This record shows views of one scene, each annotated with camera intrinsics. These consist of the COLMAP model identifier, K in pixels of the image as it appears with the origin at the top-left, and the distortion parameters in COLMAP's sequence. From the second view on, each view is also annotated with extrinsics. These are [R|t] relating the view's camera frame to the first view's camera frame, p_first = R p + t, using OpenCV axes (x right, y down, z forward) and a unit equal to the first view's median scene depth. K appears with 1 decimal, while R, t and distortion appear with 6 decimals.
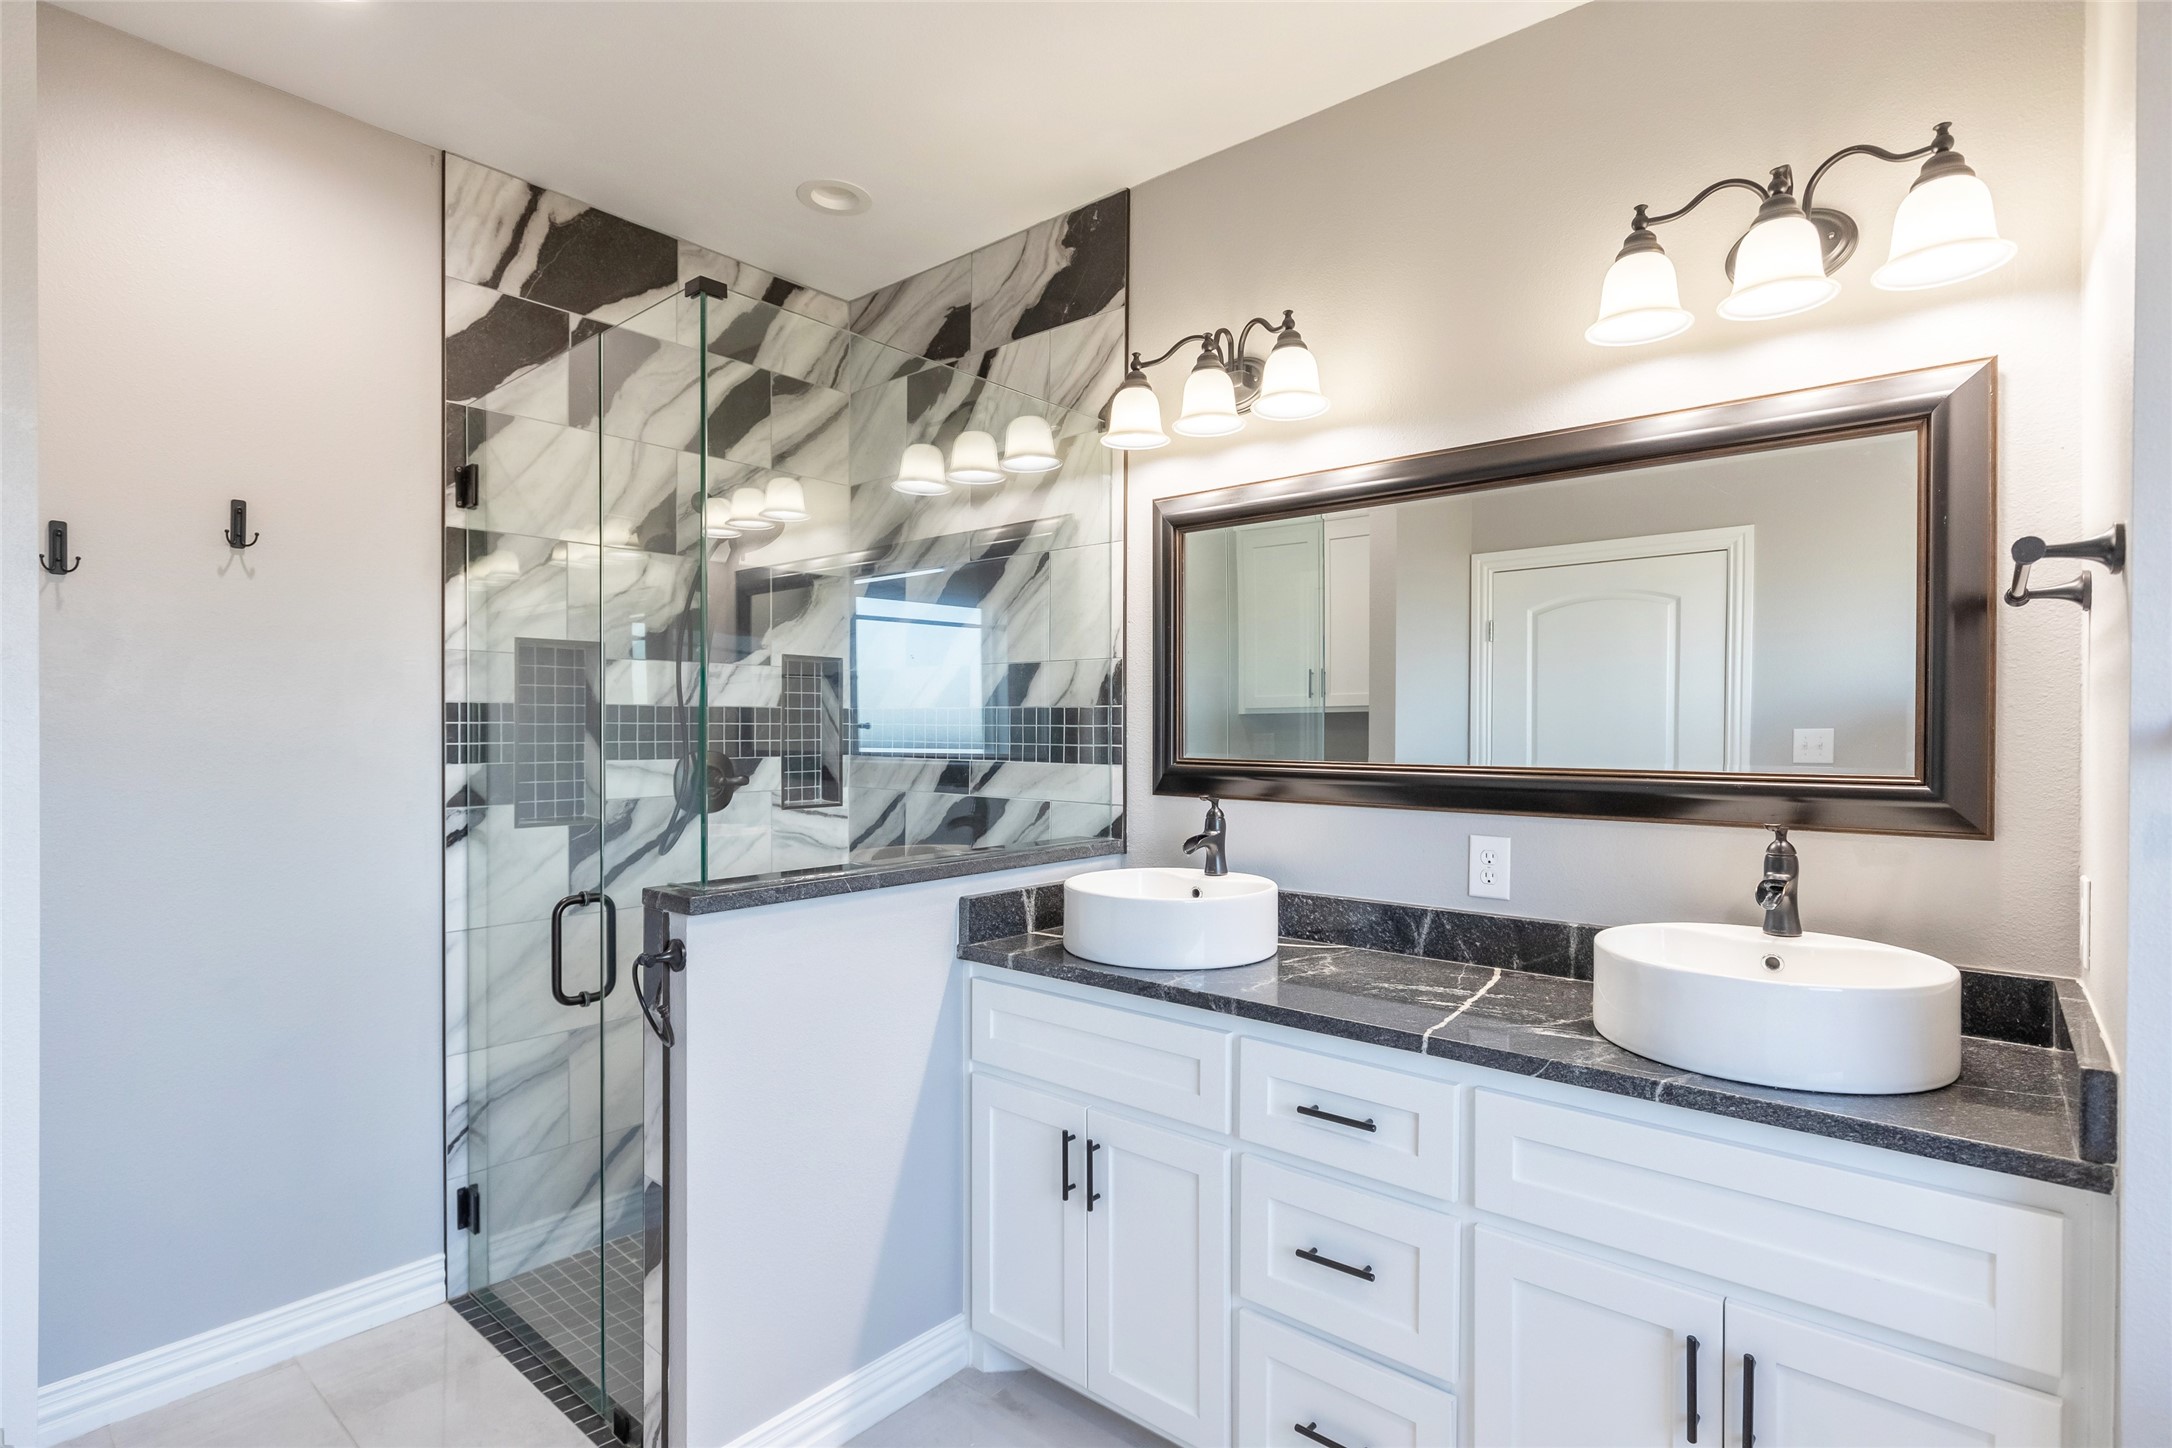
lens RADIAL K [[1081.9, 0, 1084.3], [0, 1081.9, 729.8], [0, 0, 1]] dist [0.015691, -0.000715]
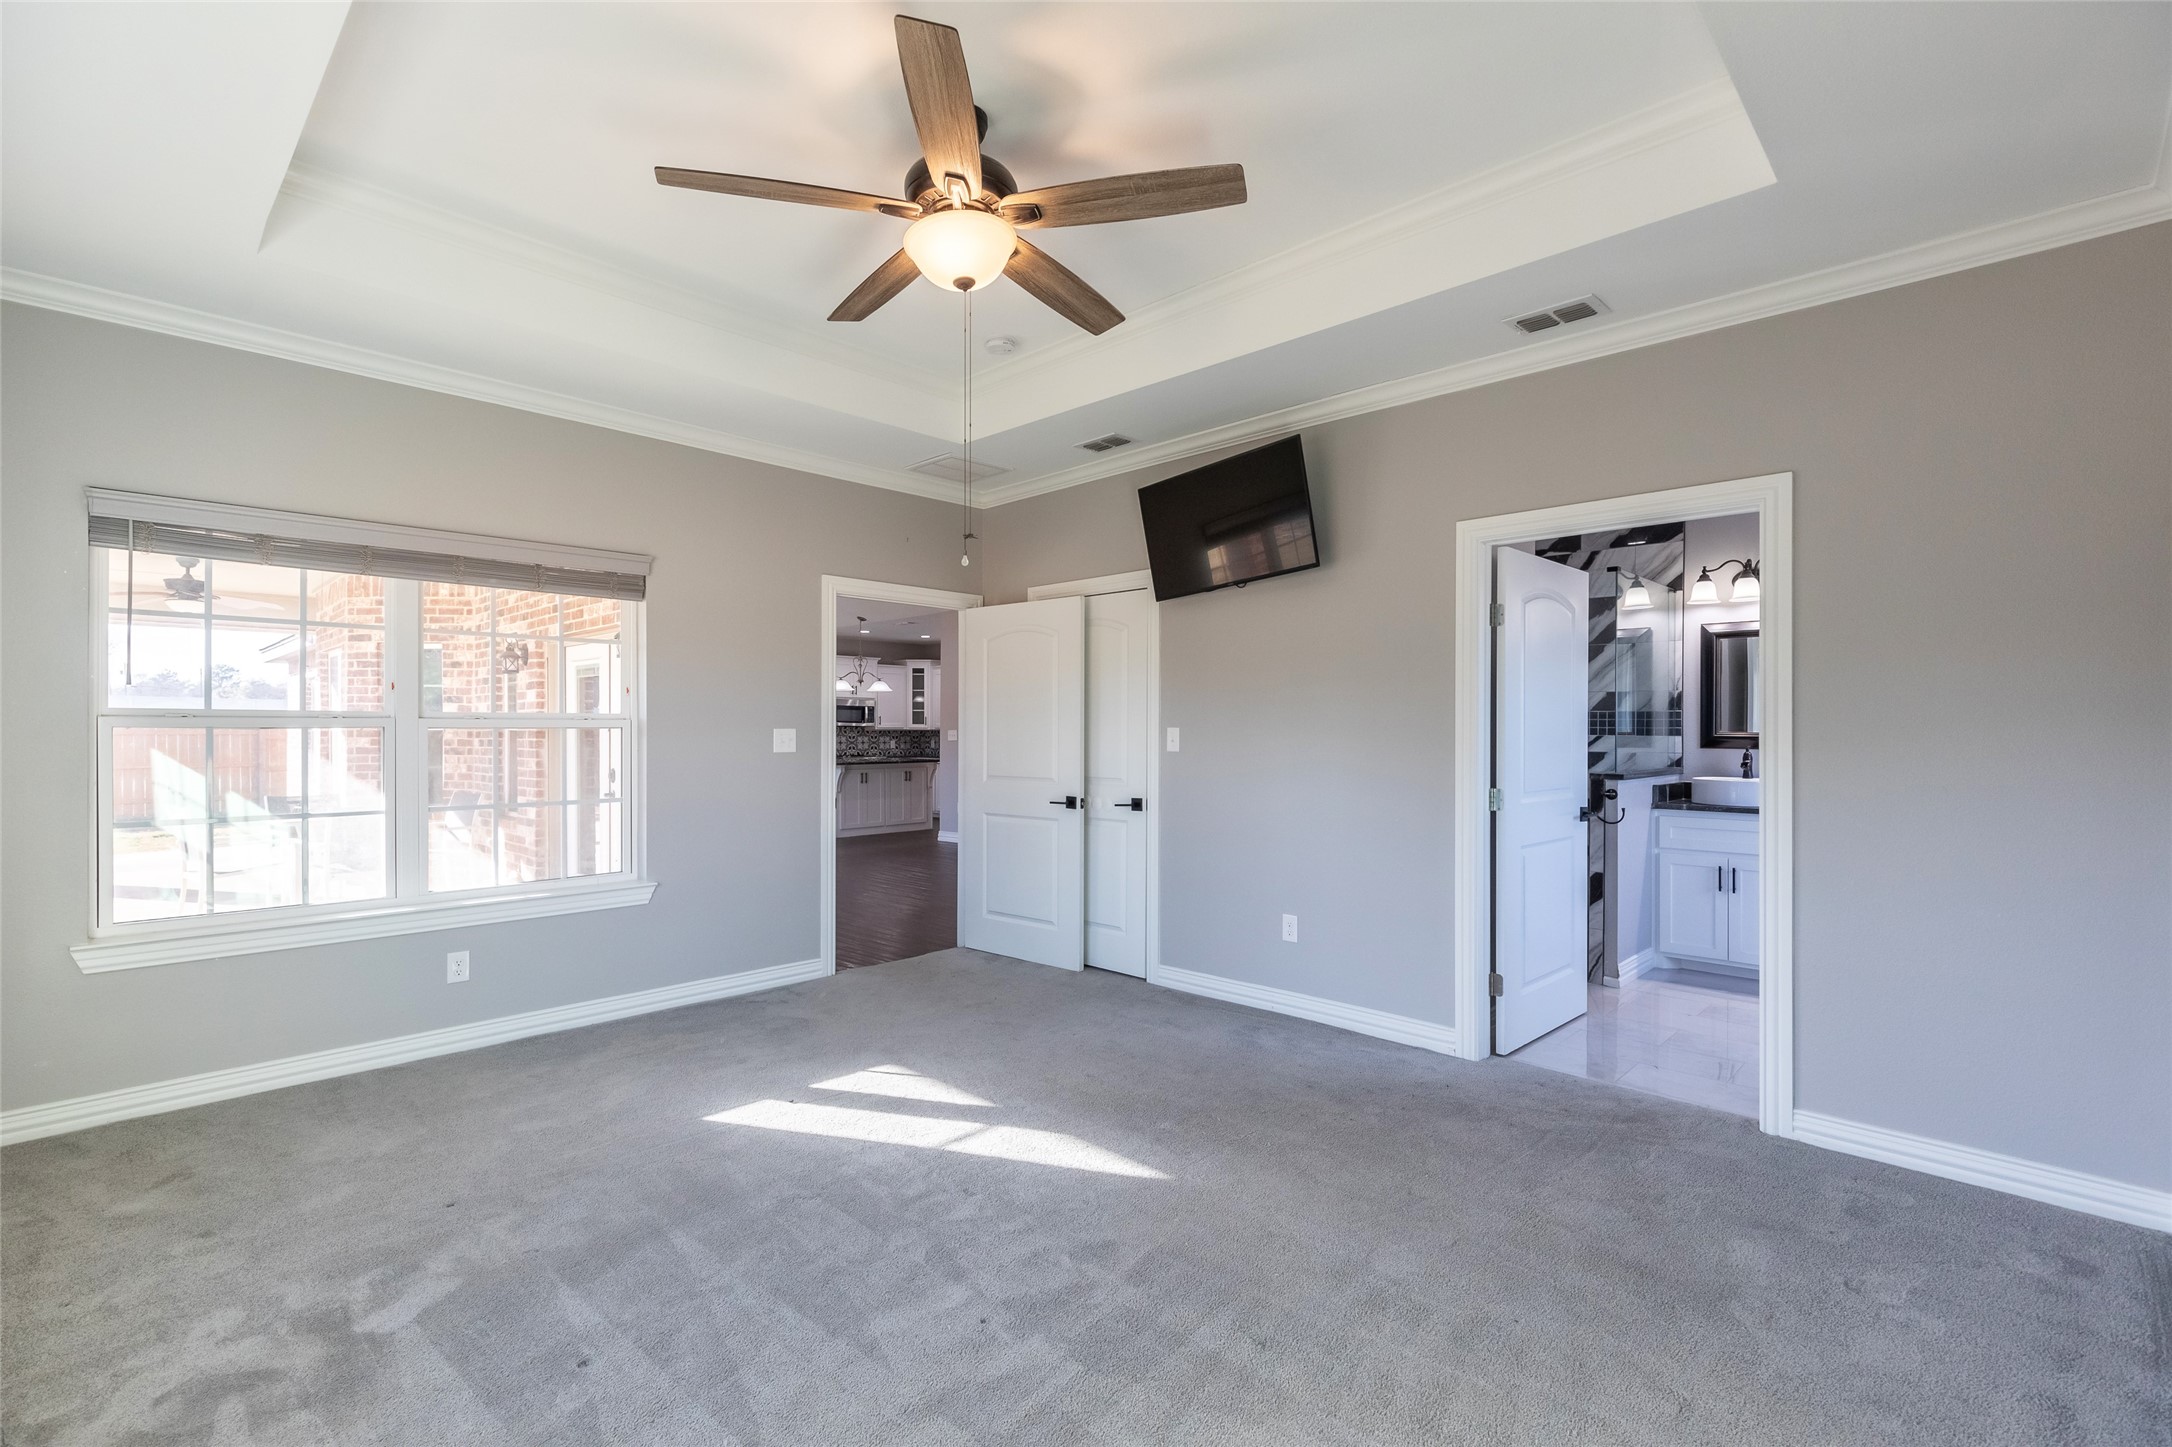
lens RADIAL K [[973.5, 0, 1084.0], [0, 973.5, 732.2], [0, 0, 1]] dist [0.003778, 0.000423]
pose [[0.997518, 0.004819, -0.070244, -1.335438], [-0.004750, 0.999988, 0.001137, 0.033787], [0.070249, -0.000801, 0.997529, -1.446072]]
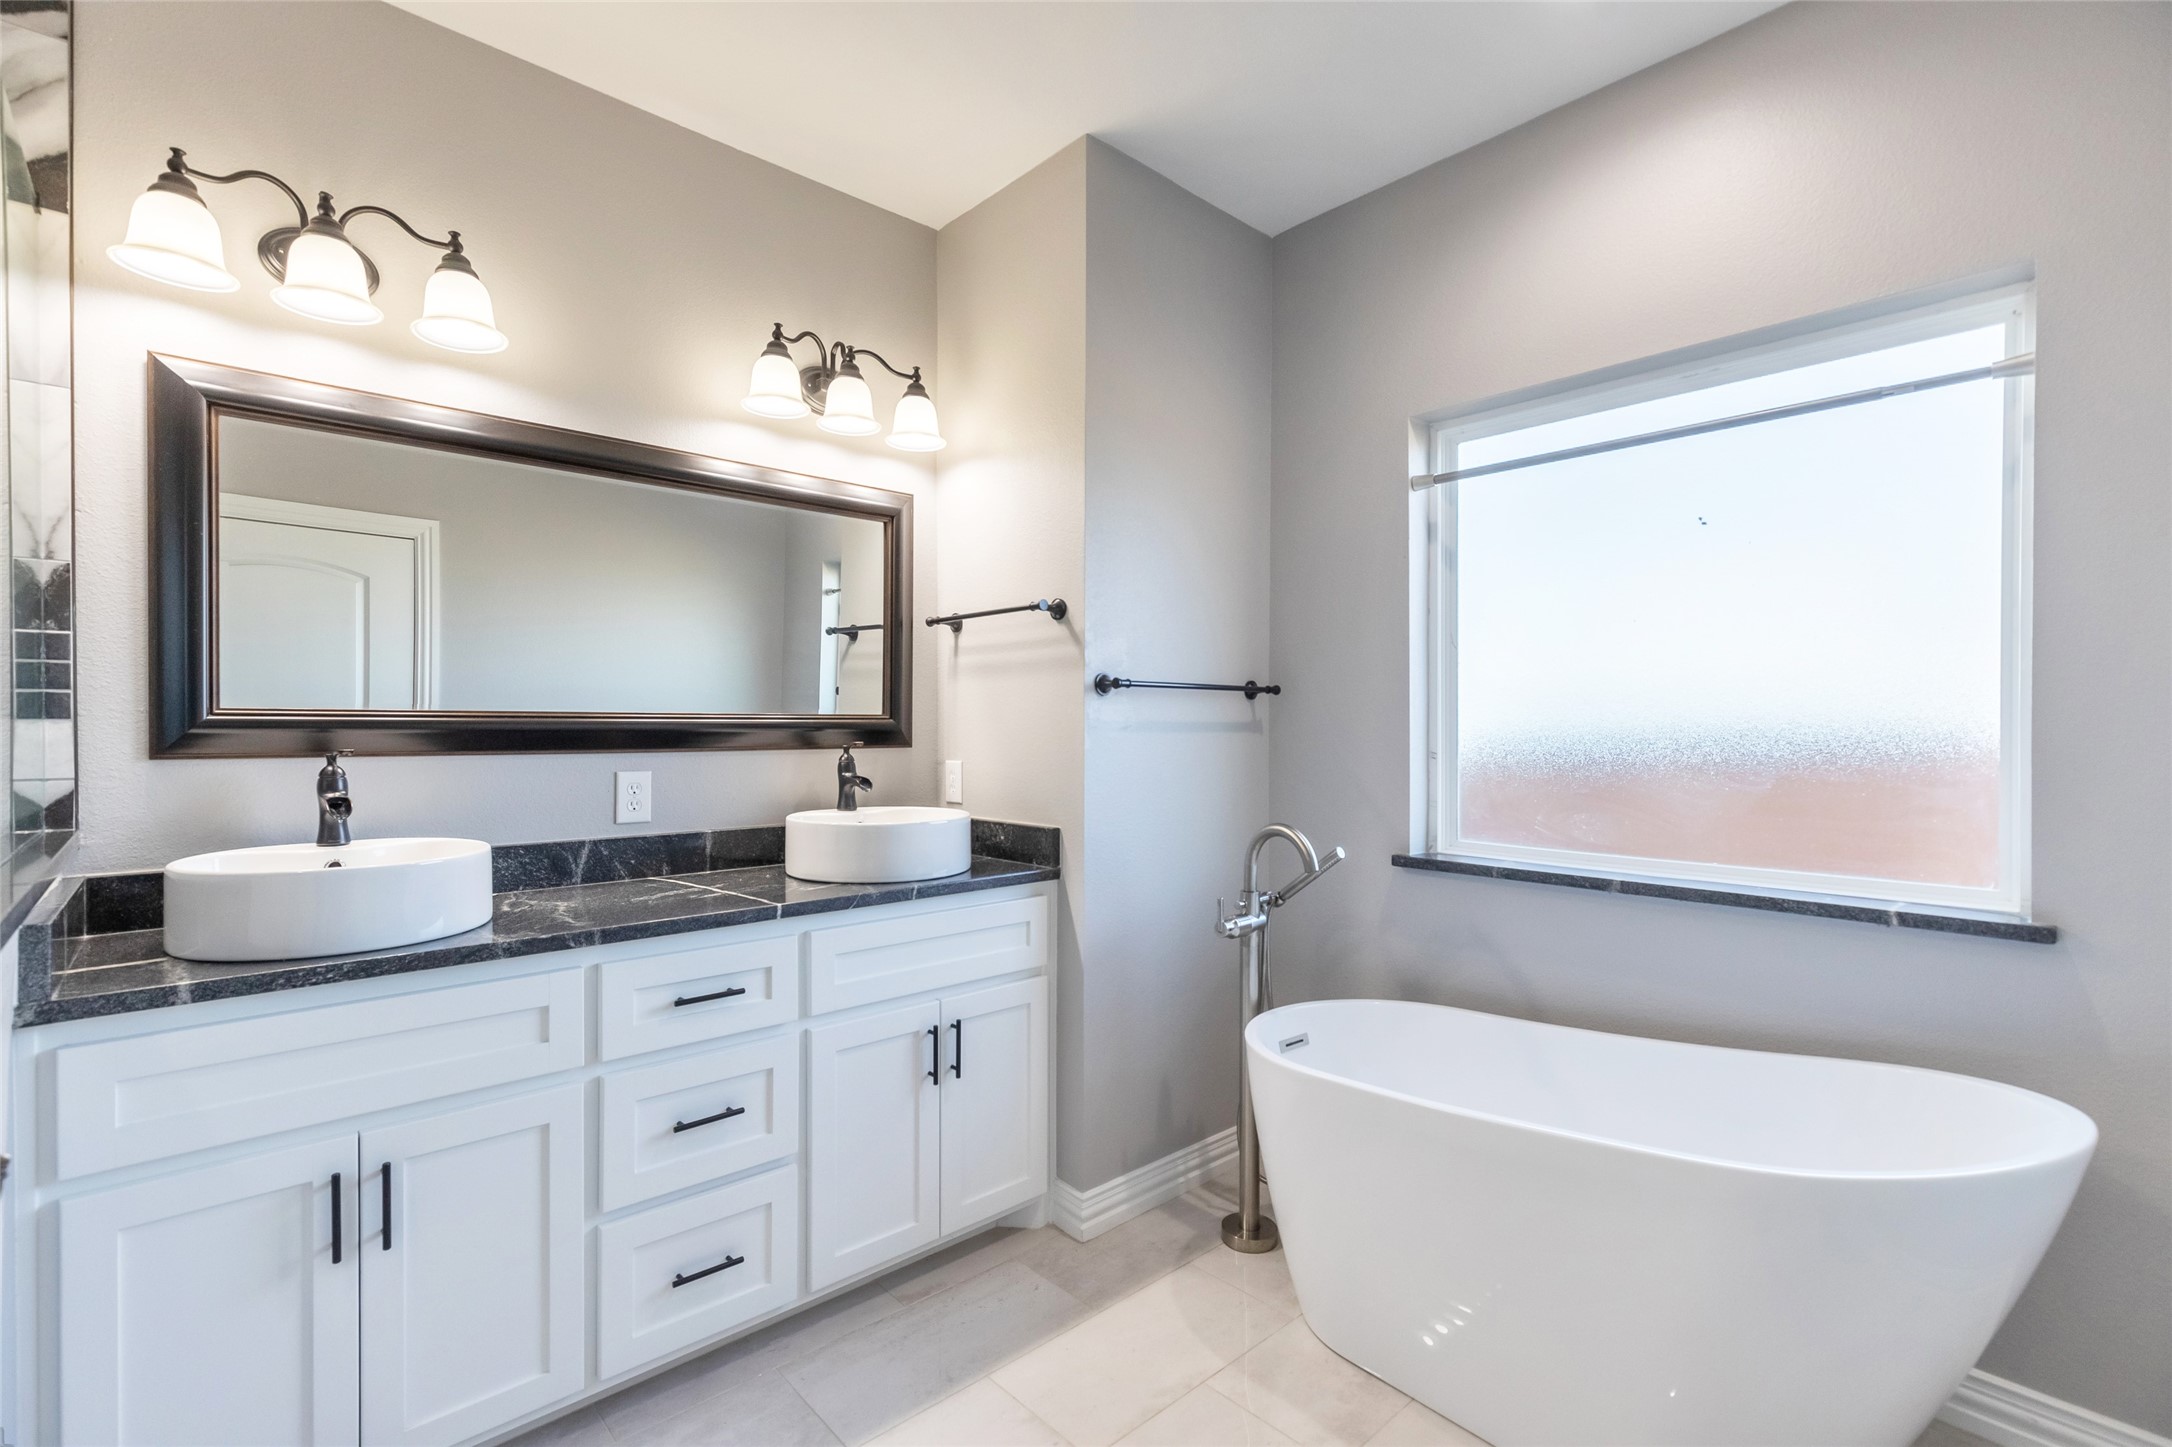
lens RADIAL K [[973.5, 0, 1084.0], [0, 973.5, 732.2], [0, 0, 1]] dist [0.003778, 0.000423]
pose [[0.129519, -0.007958, 0.991545, -0.594880], [0.002939, 0.999966, 0.007642, 0.045213], [-0.991573, 0.001925, 0.129538, 0.345039]]
